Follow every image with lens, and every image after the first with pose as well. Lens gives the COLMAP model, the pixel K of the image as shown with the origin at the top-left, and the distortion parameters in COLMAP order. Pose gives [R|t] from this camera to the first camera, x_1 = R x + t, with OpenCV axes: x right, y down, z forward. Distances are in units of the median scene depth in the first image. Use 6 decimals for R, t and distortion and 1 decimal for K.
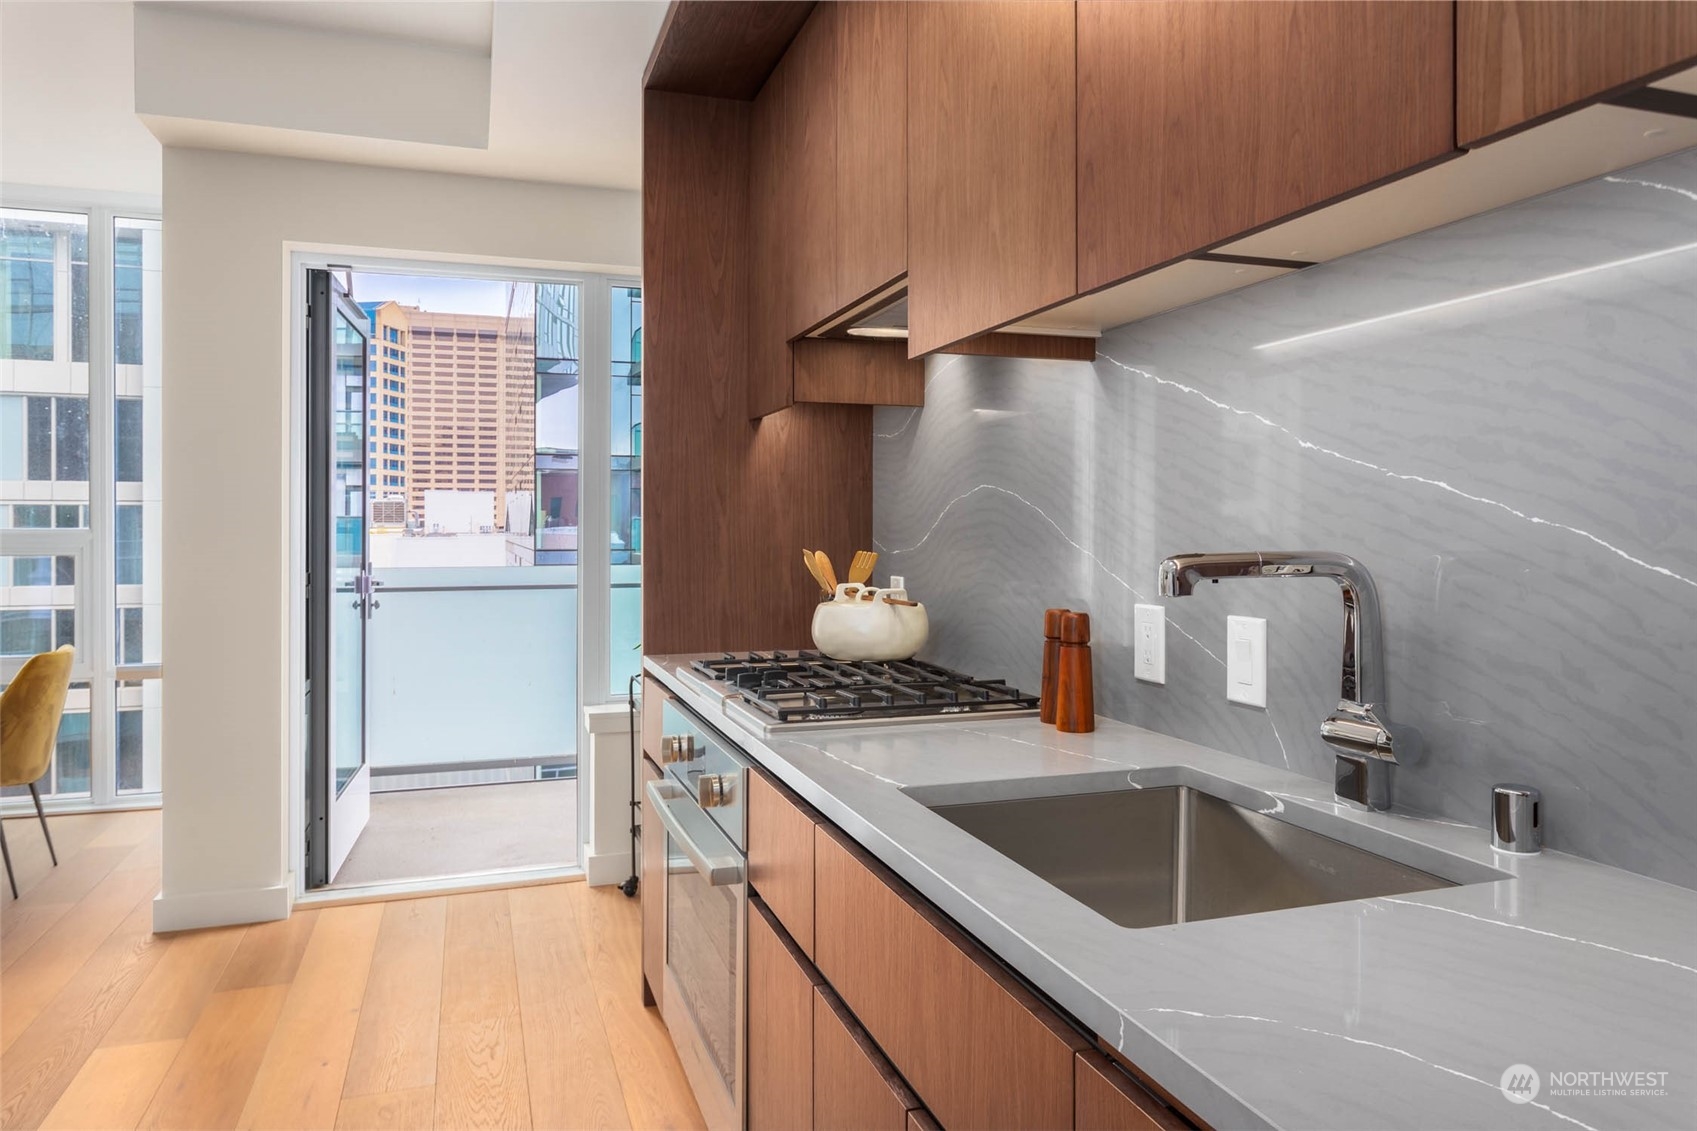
lens RADIAL K [[1169.3, 0, 806.5], [0, 1169.3, 527.1], [0, 0, 1]] dist [0.026892, 0.001363]
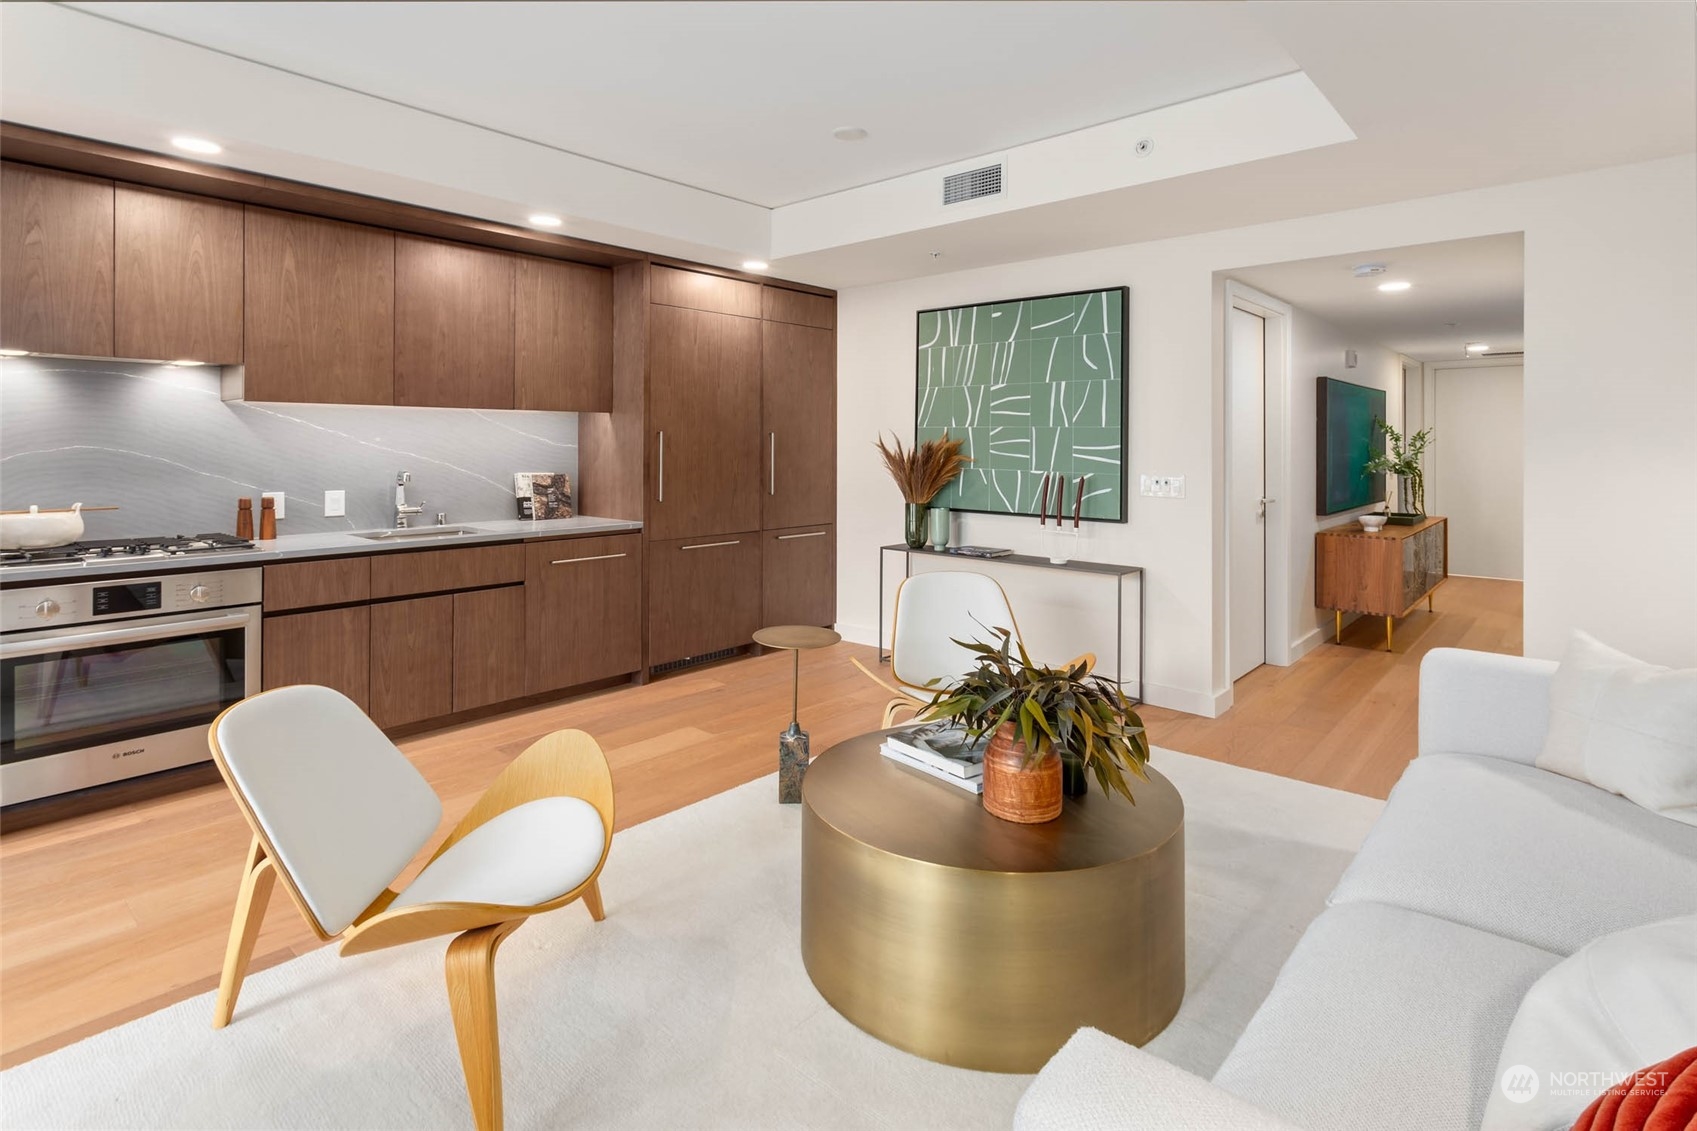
lens RADIAL K [[829.8, 0, 954.1], [0, 829.8, 440.4], [0, 0, 1]] dist [0.012334, -0.000706]
pose [[-0.611268, -0.005315, 0.791406, -1.477825], [-0.010058, 0.999949, -0.001053, -0.048252], [-0.791360, -0.008603, -0.611290, 0.588166]]
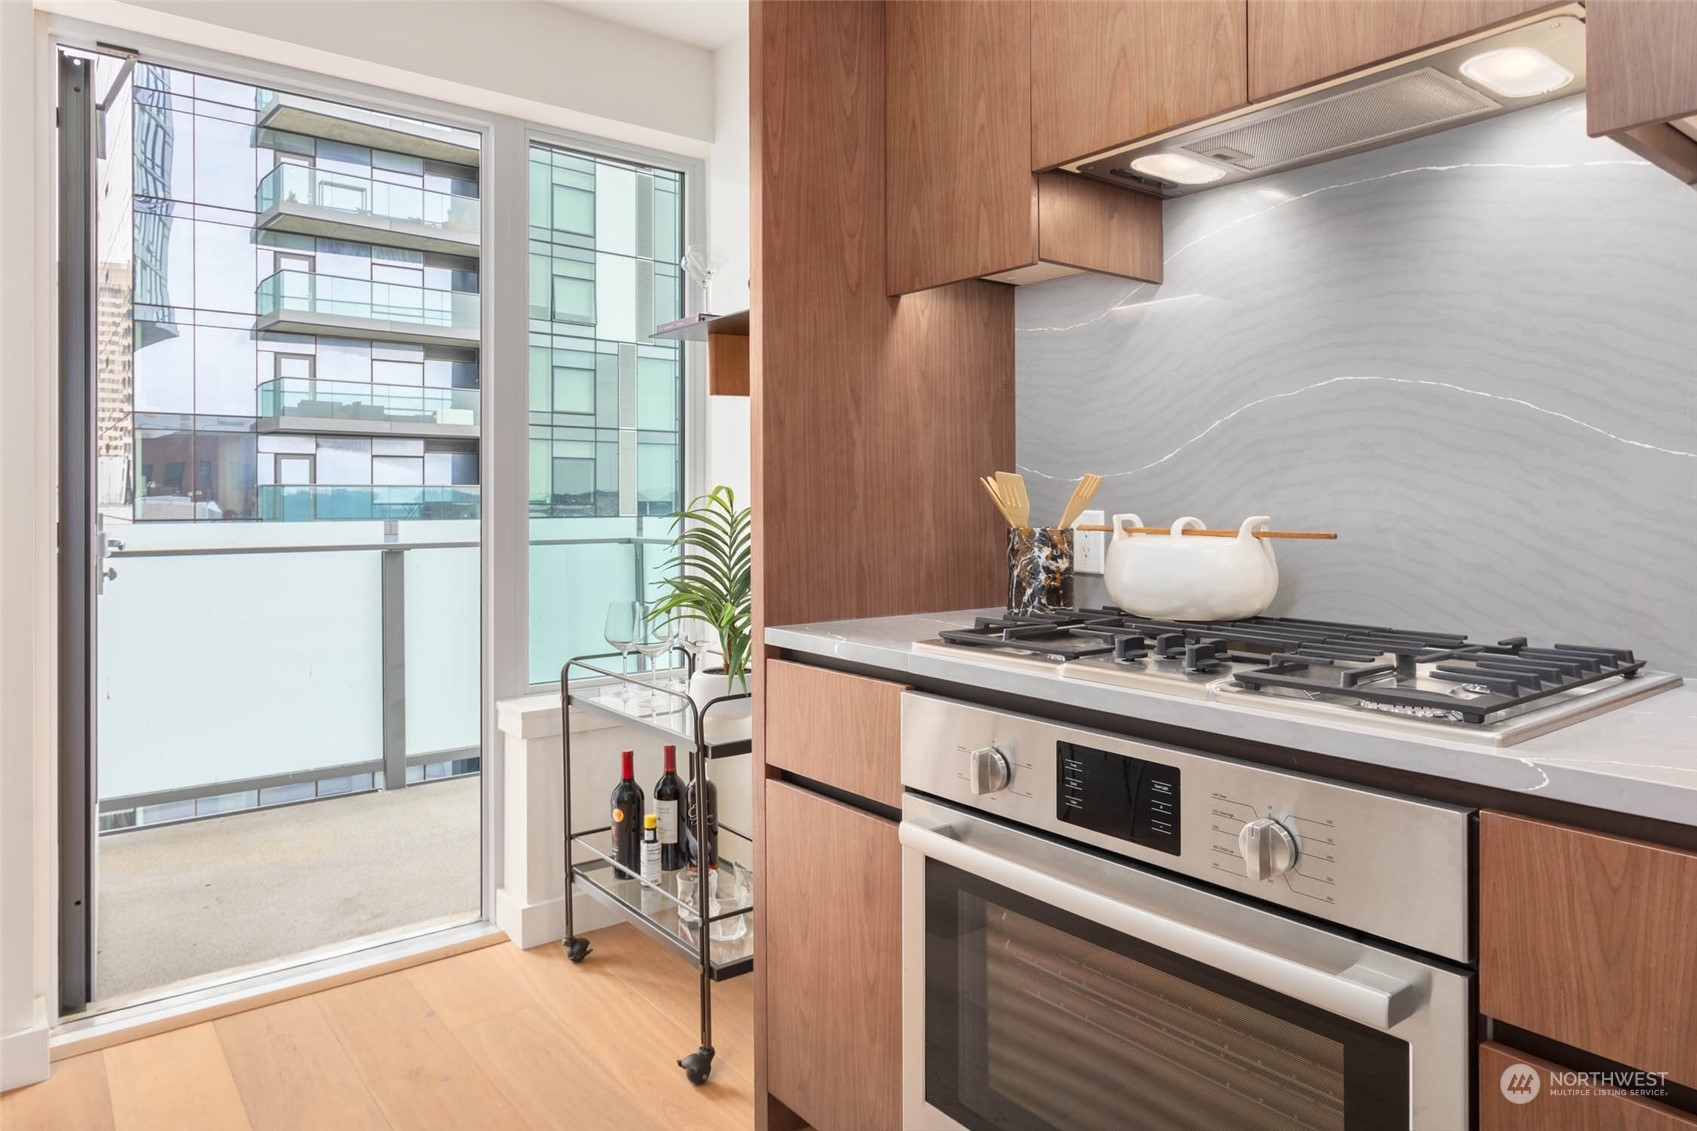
lens RADIAL K [[1069.5, 0, 786.7], [0, 1069.5, 499.3], [0, 0, 1]] dist [0.004506, 0.001999]
pose [[0.929628, -0.004422, 0.368473, -0.352214], [0.002851, 0.999984, 0.004809, 0.030797], [-0.368489, -0.003420, 0.929626, 0.410084]]
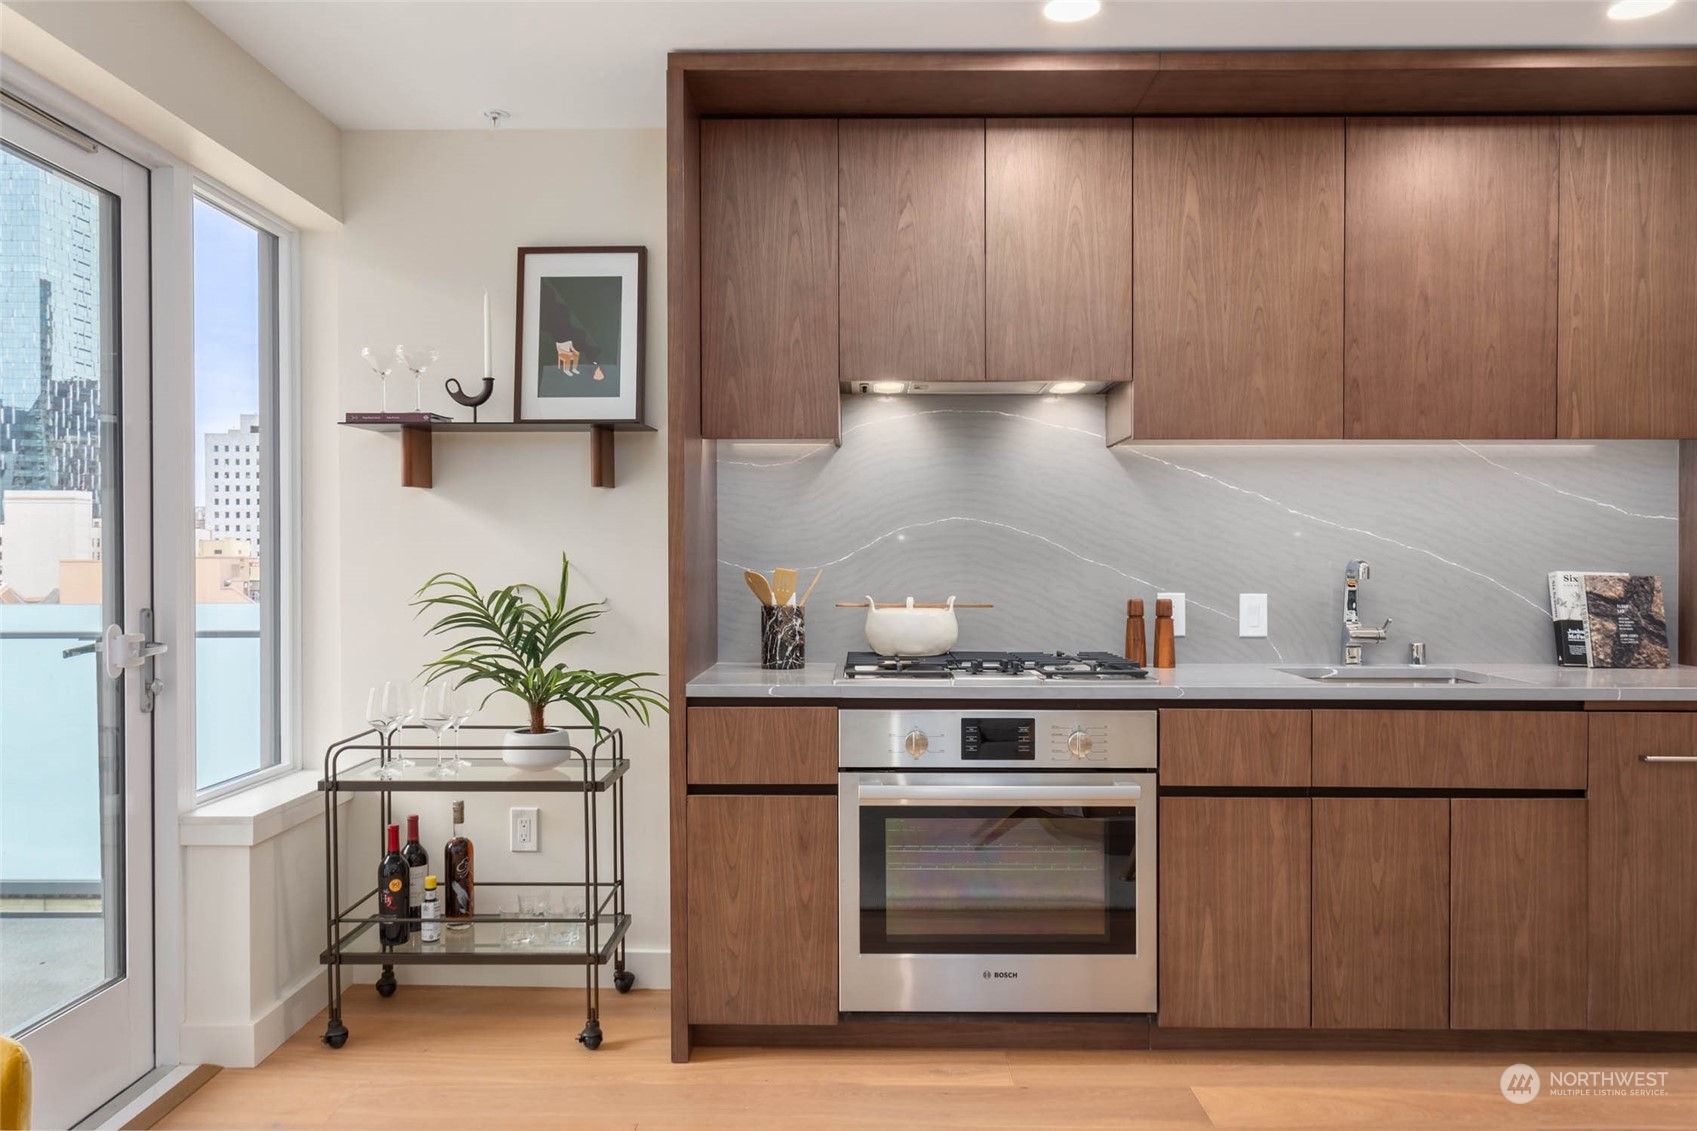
lens RADIAL K [[1337.6, 0, 844.5], [0, 1337.6, 574.3], [0, 0, 1]] dist [-0.002197, 0.000739]
pose [[0.261818, -0.015790, 0.964988, -1.122387], [-0.001479, 0.999858, 0.016762, 0.002973], [-0.965116, -0.005816, 0.261757, 0.596801]]
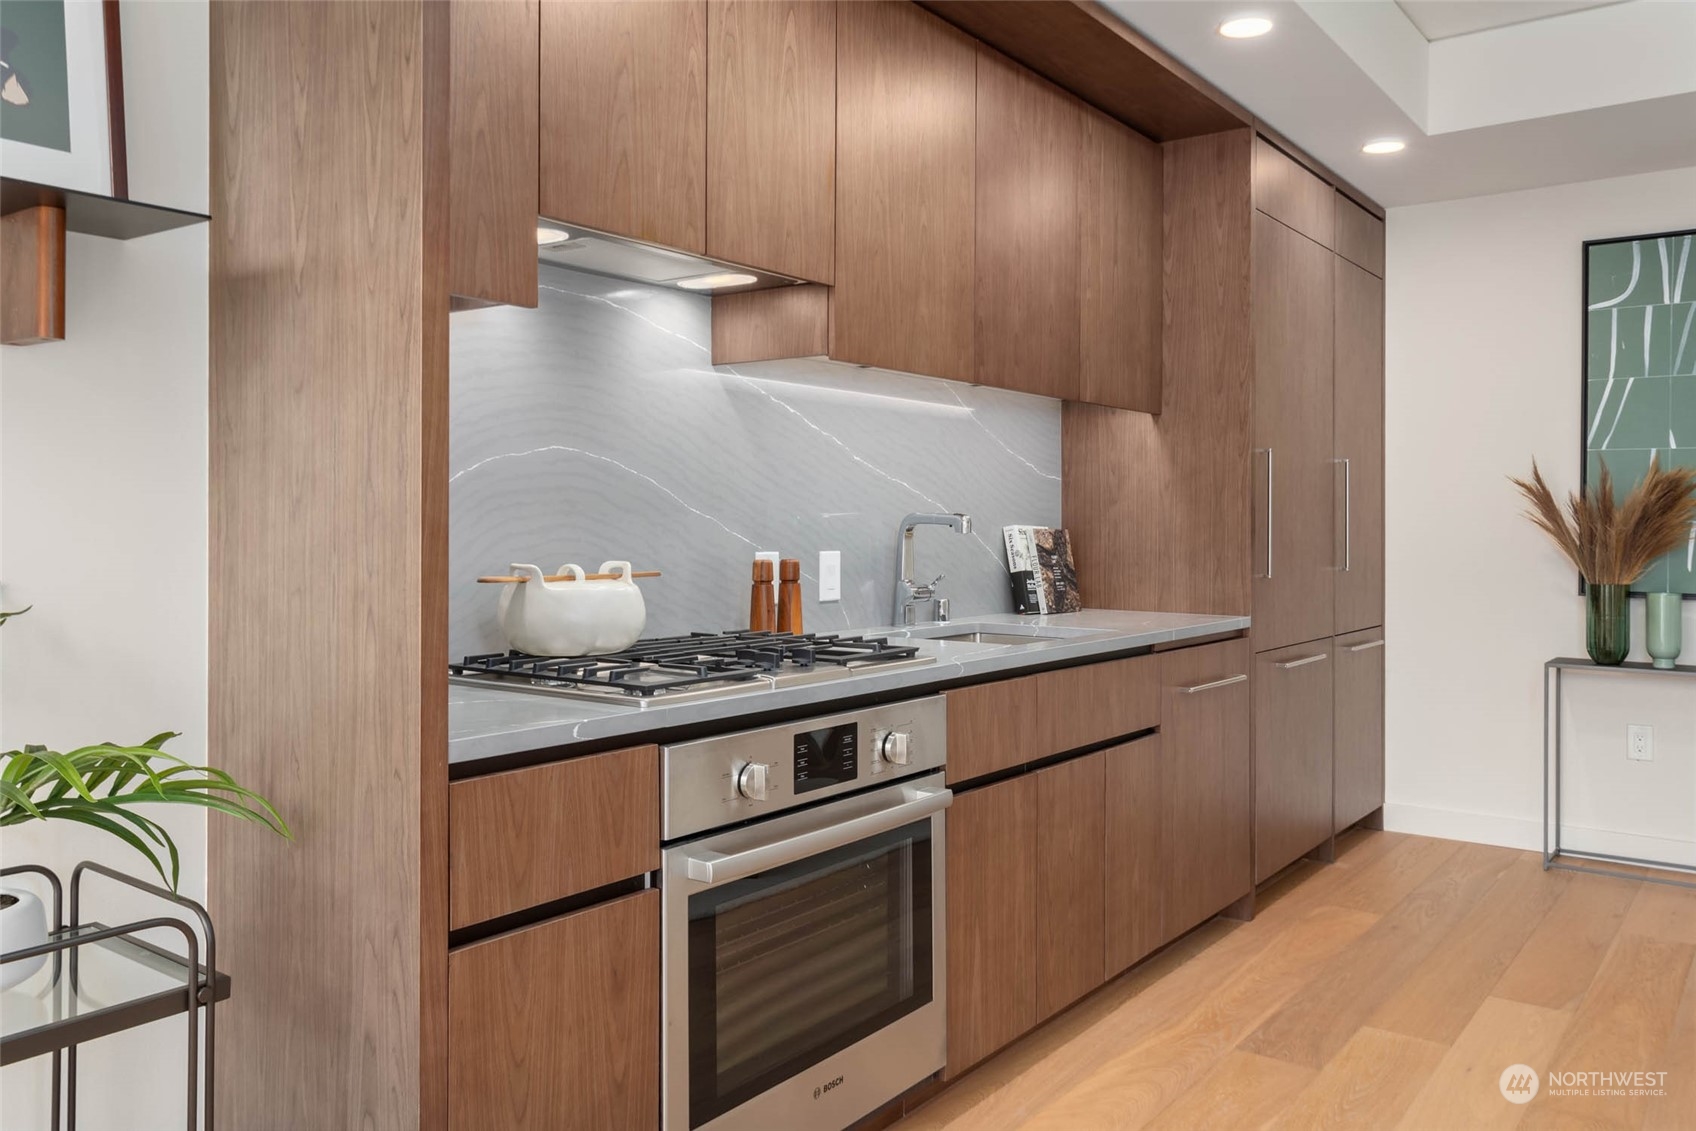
lens RADIAL K [[1304.3, 0, 938.1], [0, 1304.3, 519.1], [0, 0, 1]] dist [0.004861, 0.002116]
pose [[-0.645044, -0.006158, 0.764121, -0.678608], [-0.009909, 0.999951, -0.000306, 0.015208], [-0.764081, -0.007769, -0.645073, 1.183447]]
